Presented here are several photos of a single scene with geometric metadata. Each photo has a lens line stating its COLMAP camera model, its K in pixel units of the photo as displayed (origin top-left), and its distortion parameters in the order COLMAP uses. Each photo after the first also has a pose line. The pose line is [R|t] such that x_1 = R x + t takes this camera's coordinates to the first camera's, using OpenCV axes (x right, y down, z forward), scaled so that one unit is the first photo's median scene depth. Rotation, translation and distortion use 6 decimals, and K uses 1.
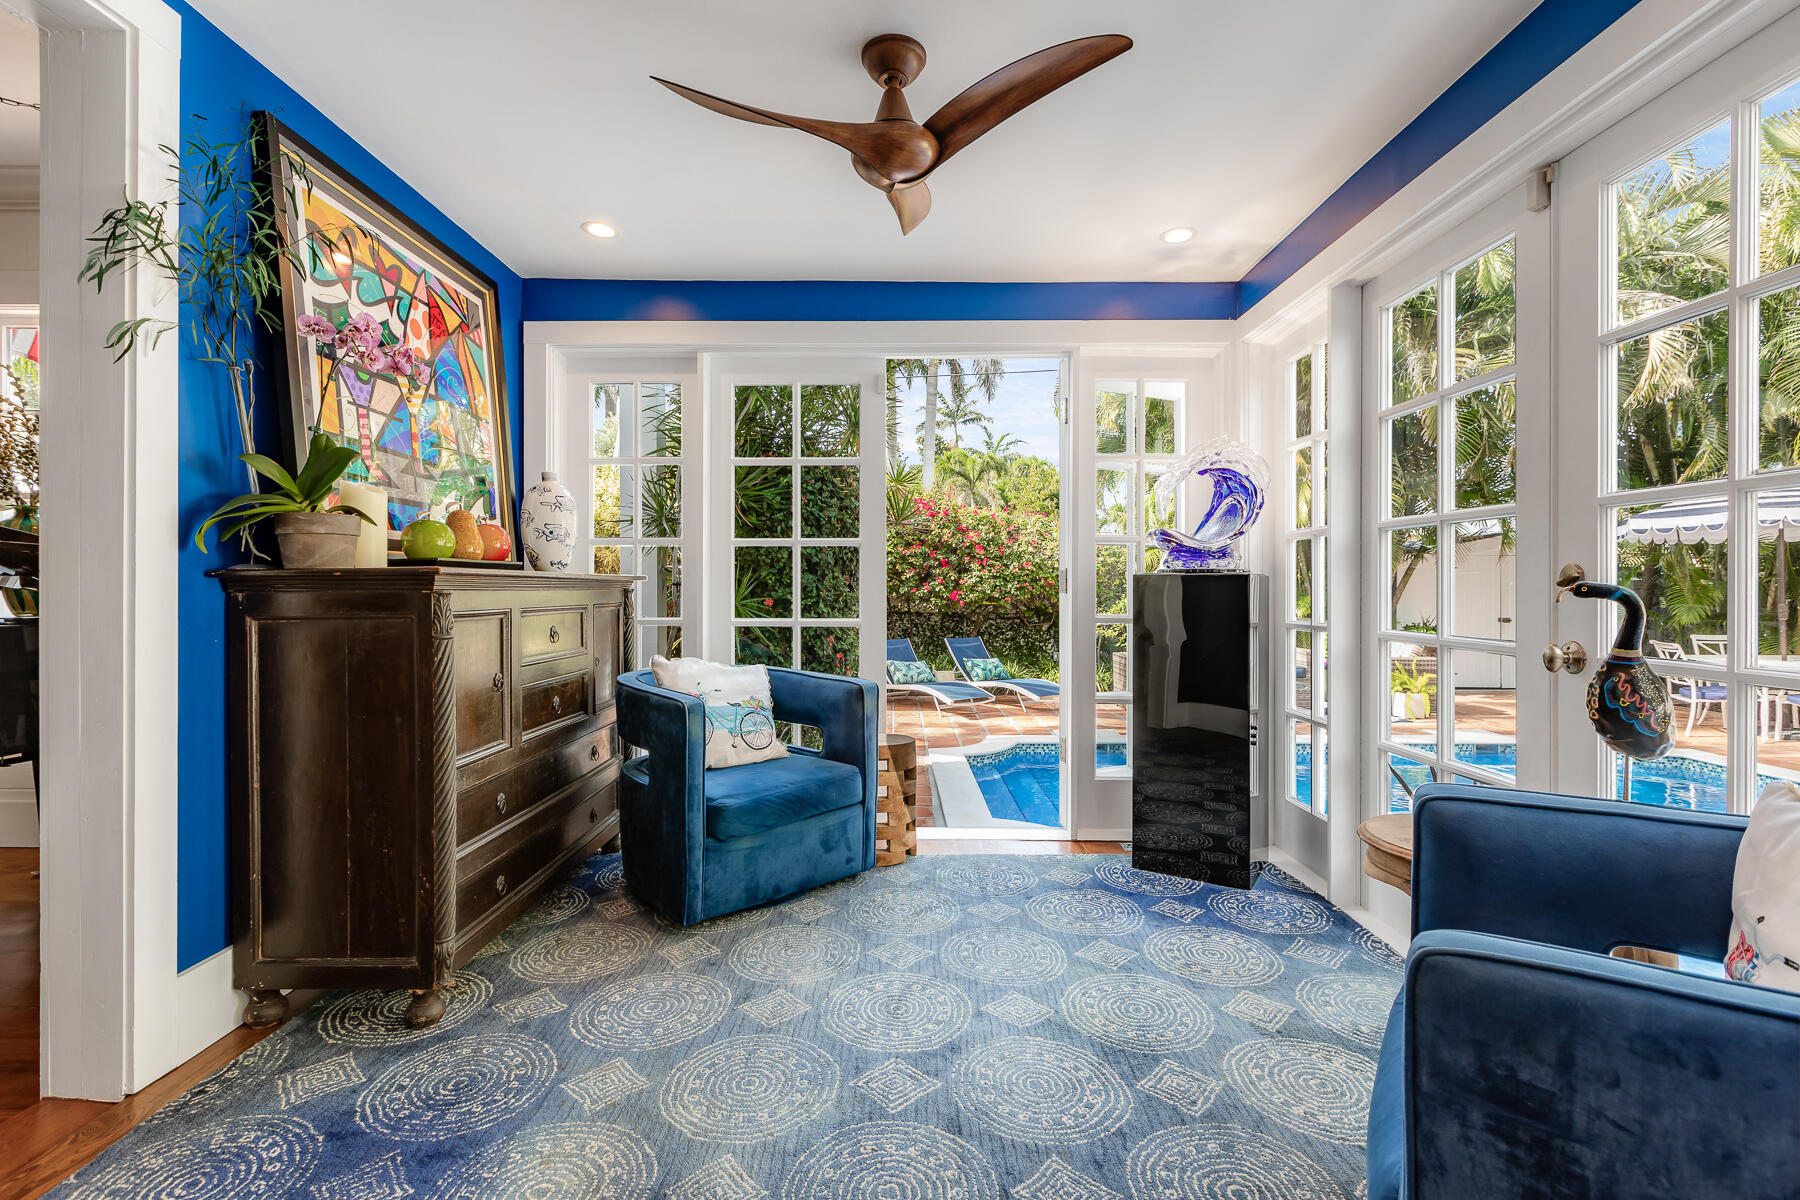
lens RADIAL K [[804.0, 0, 910.7], [0, 804.0, 594.8], [0, 0, 1]] dist [0.003406, -0.000334]
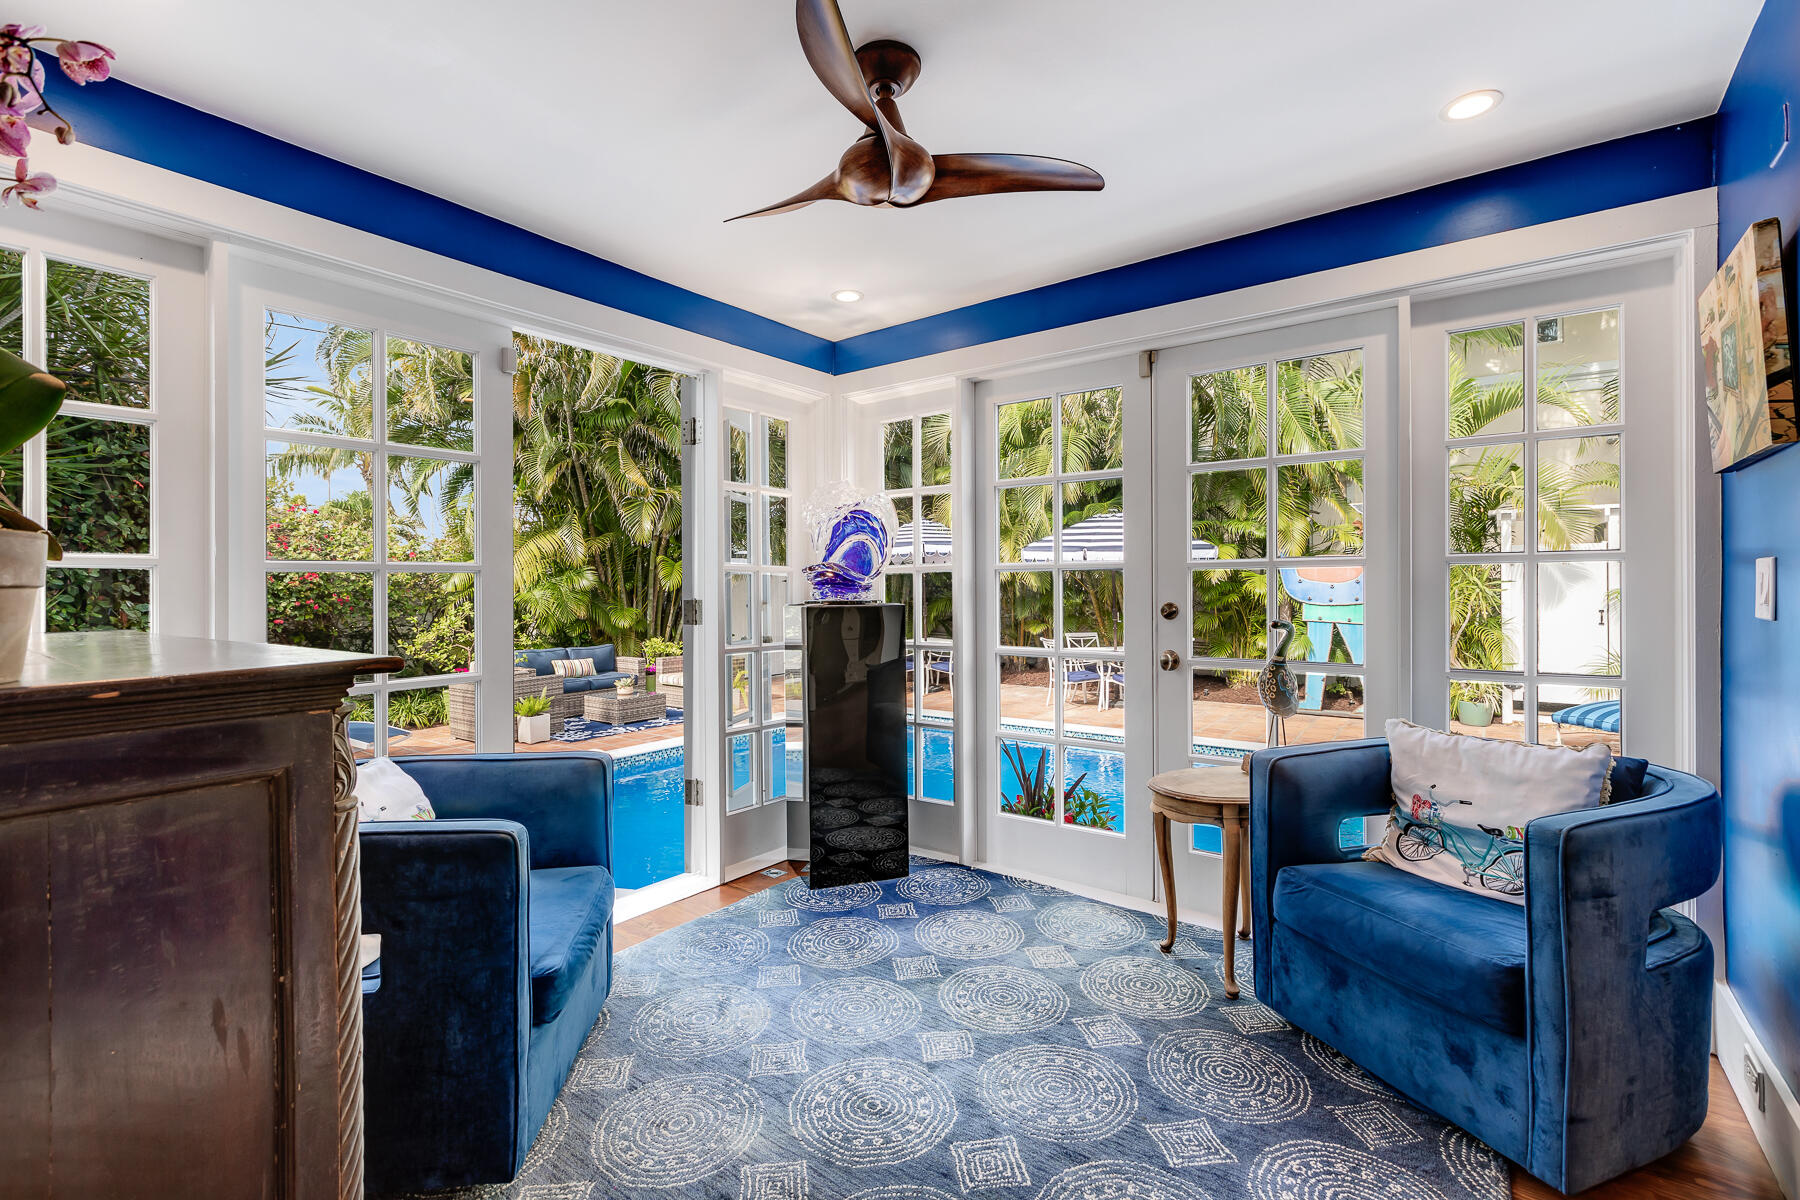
lens RADIAL K [[804.0, 0, 897.5], [0, 804.0, 589.0], [0, 0, 1]] dist [0.003406, -0.000334]
pose [[0.596213, -0.007722, 0.802789, -0.523110], [0.017301, 0.999845, -0.003232, -0.045716], [-0.802640, 0.015816, 0.596254, 0.310843]]
